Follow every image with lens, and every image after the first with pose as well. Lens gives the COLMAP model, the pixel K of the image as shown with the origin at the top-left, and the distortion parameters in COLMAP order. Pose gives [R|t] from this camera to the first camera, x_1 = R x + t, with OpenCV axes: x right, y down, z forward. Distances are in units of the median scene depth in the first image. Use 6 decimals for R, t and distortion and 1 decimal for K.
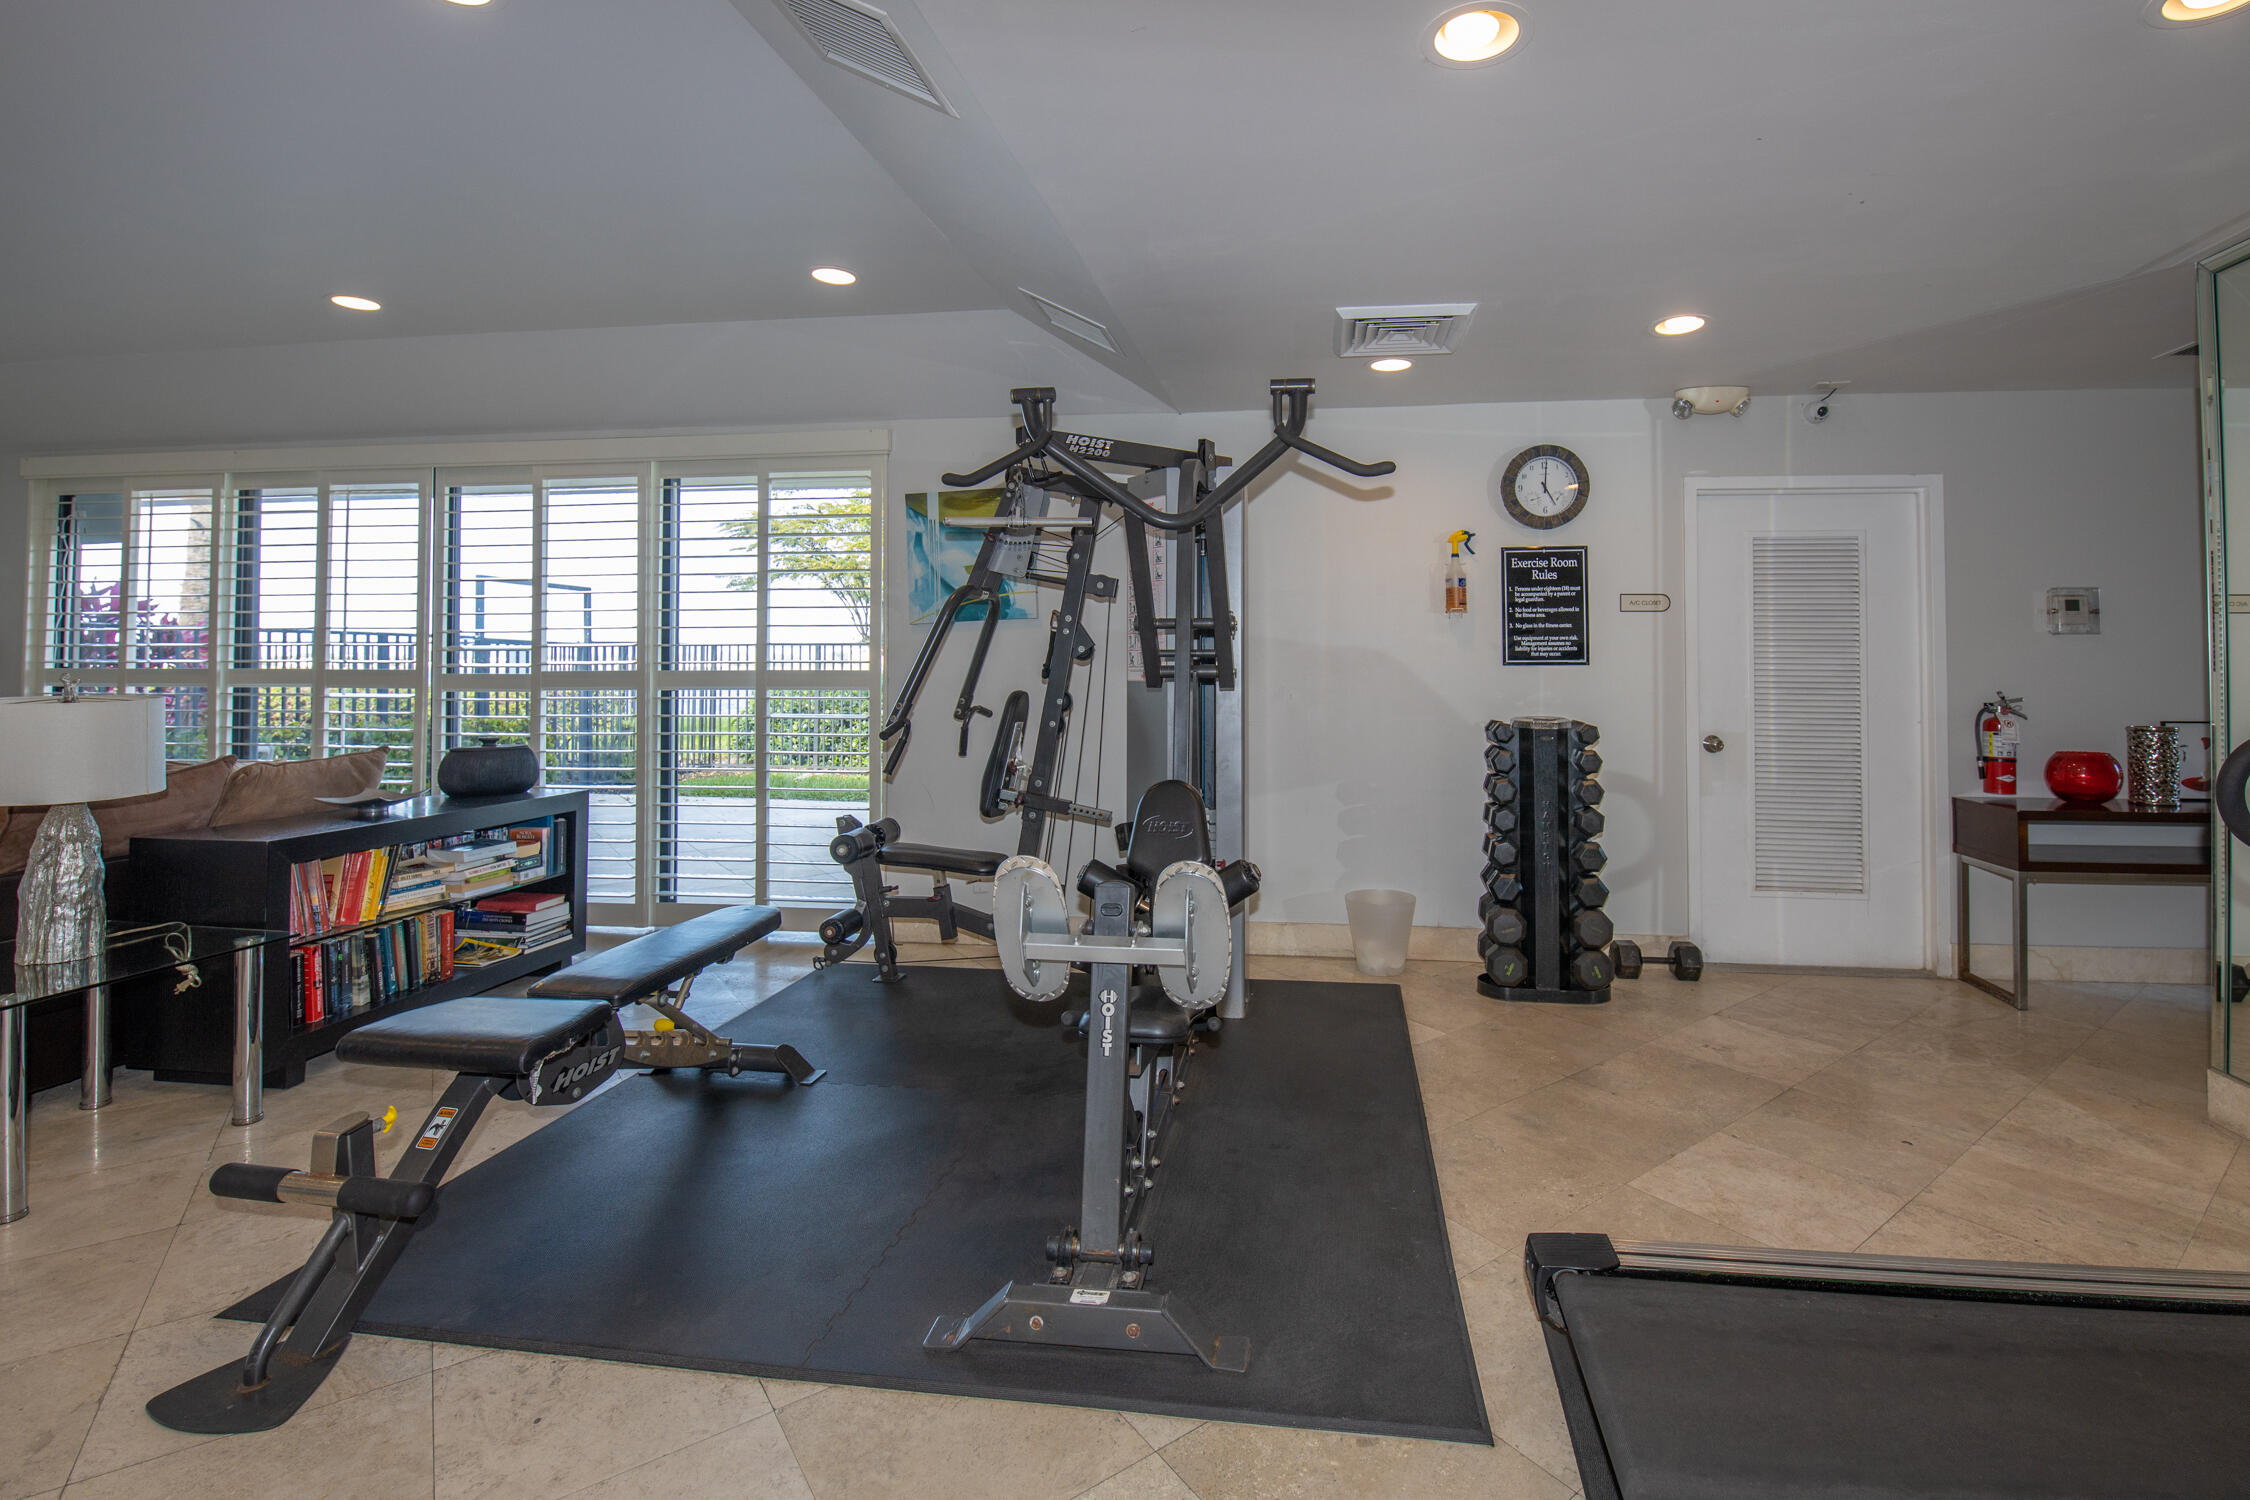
lens RADIAL K [[1031.8, 0, 1197.7], [0, 1031.8, 642.2], [0, 0, 1]] dist [-0.008282, -0.009239]
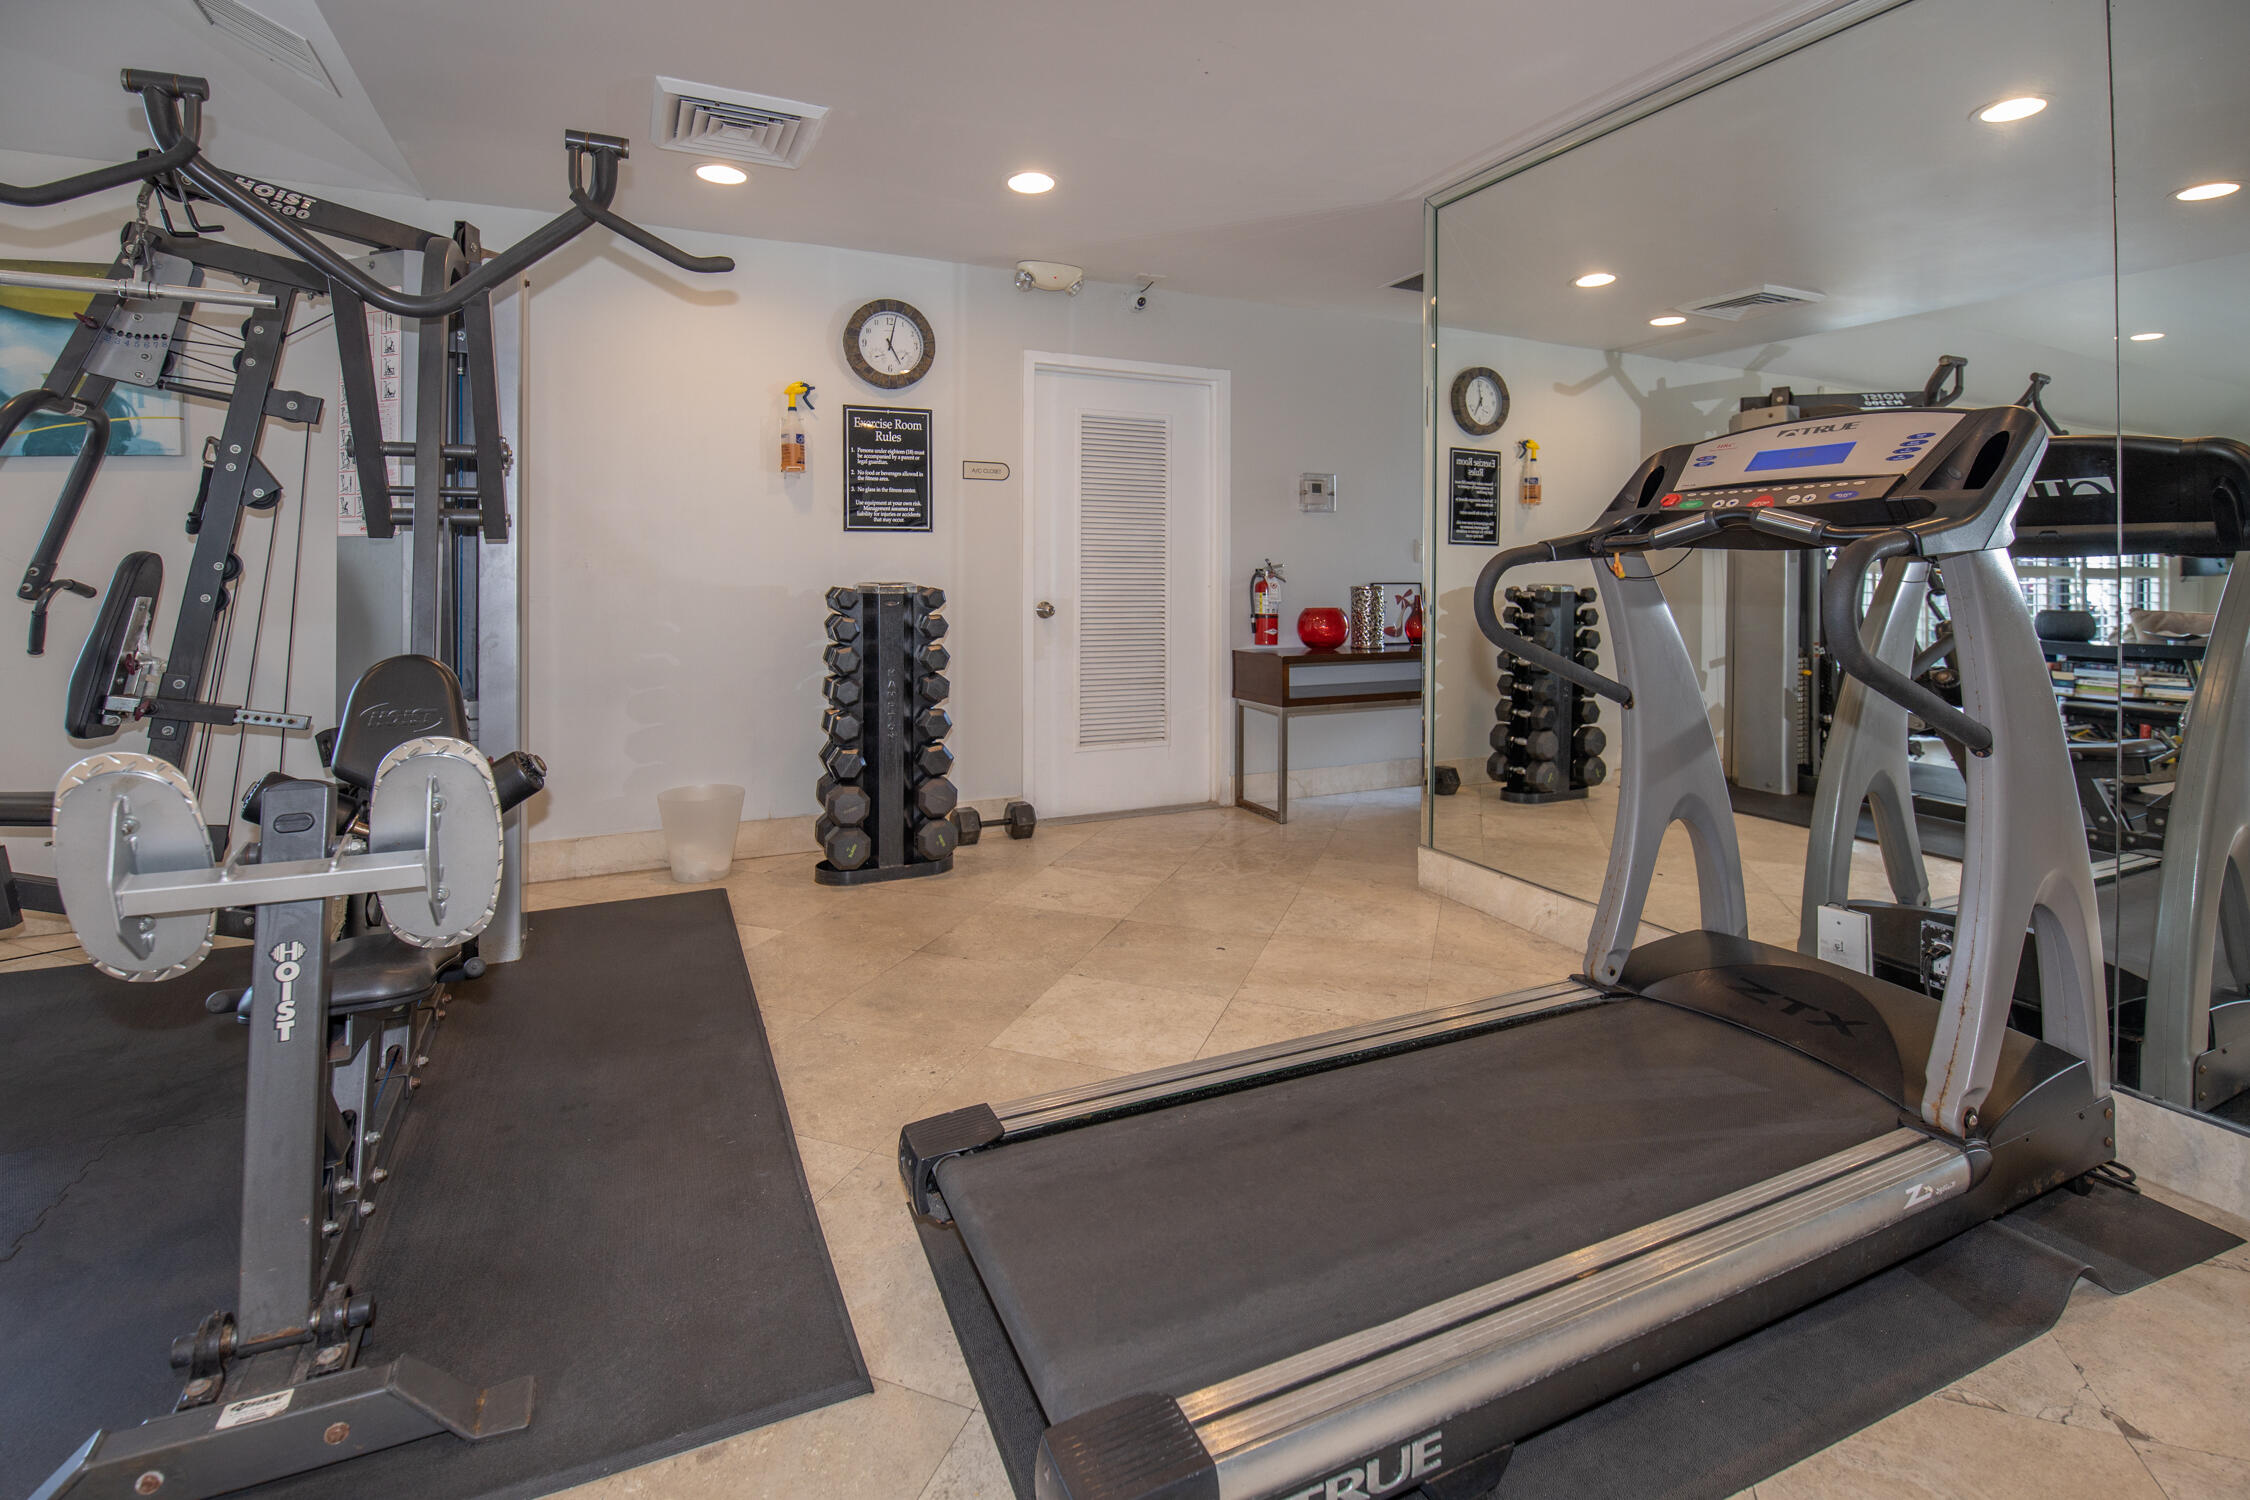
lens RADIAL K [[1026.3, 0, 1129.5], [0, 1026.3, 581.5], [0, 0, 1]] dist [-0.002441, -0.007386]
pose [[0.835189, 0.003095, 0.549954, 0.002629], [-0.018918, 0.999554, 0.023104, 0.048556], [-0.549637, -0.029700, 0.834875, 0.097381]]
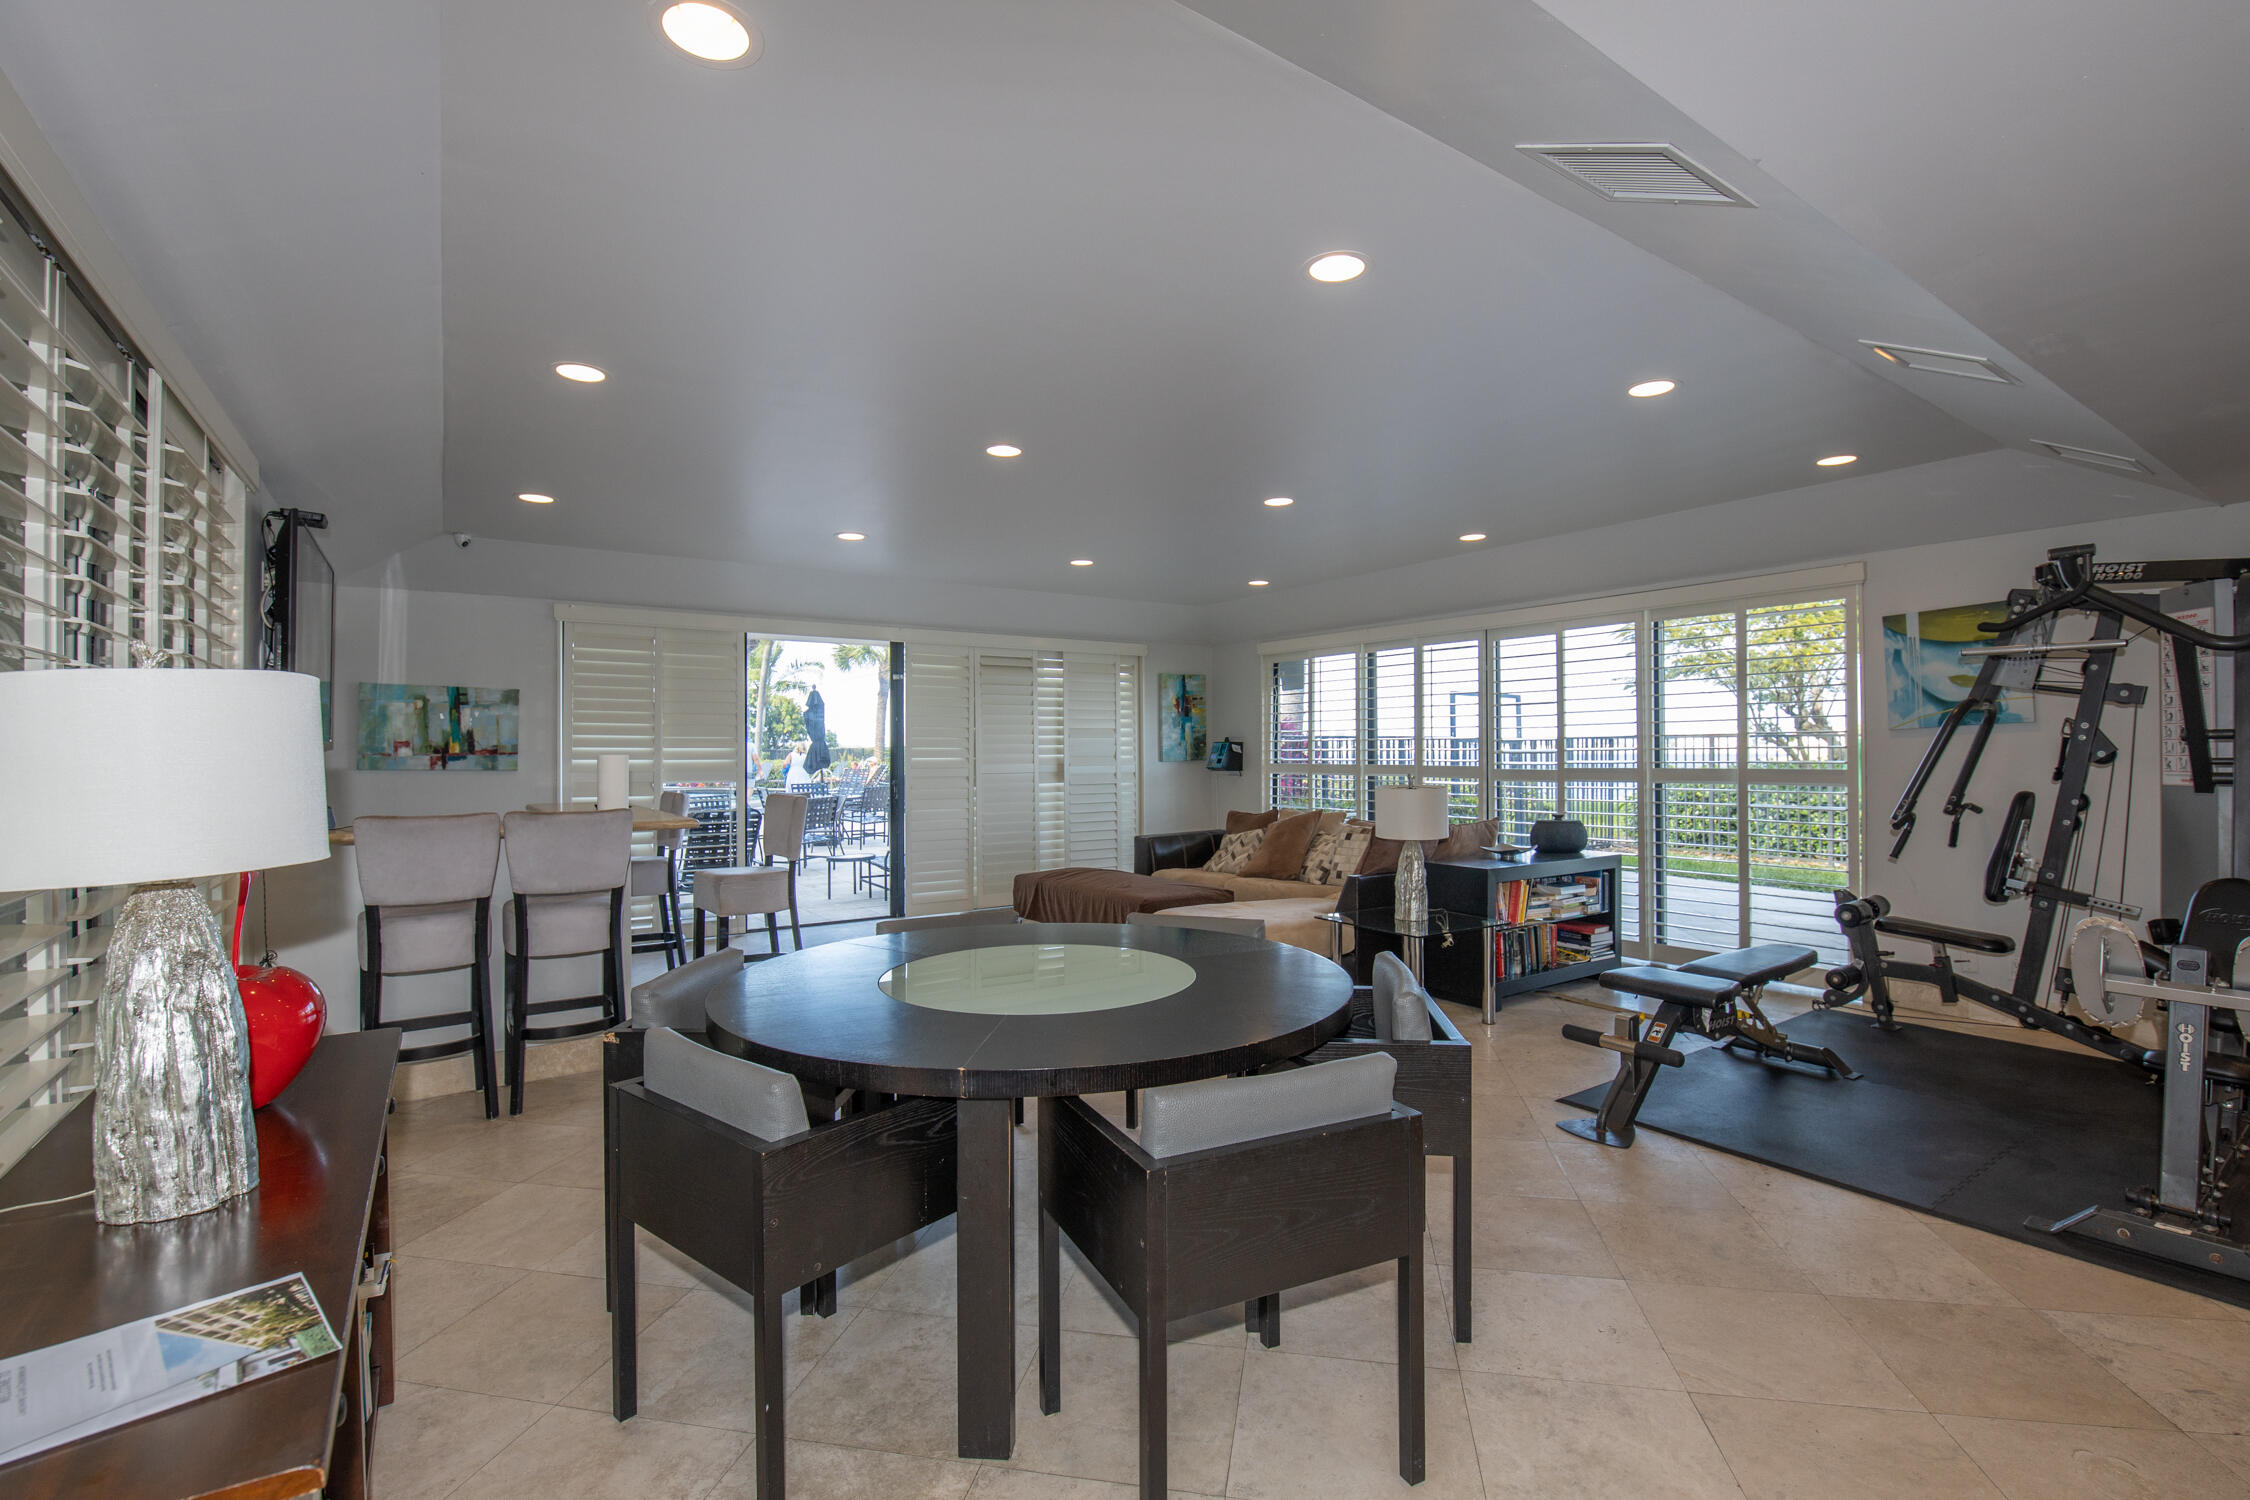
lens RADIAL K [[996.8, 0, 1122.5], [0, 996.8, 747.6], [0, 0, 1]] dist [-0.029444, -0.000484]
pose [[0.663161, -0.006504, -0.748449, -0.043103], [0.019572, 0.999771, 0.008653, -0.033792], [0.748221, -0.020387, 0.663136, -0.510789]]
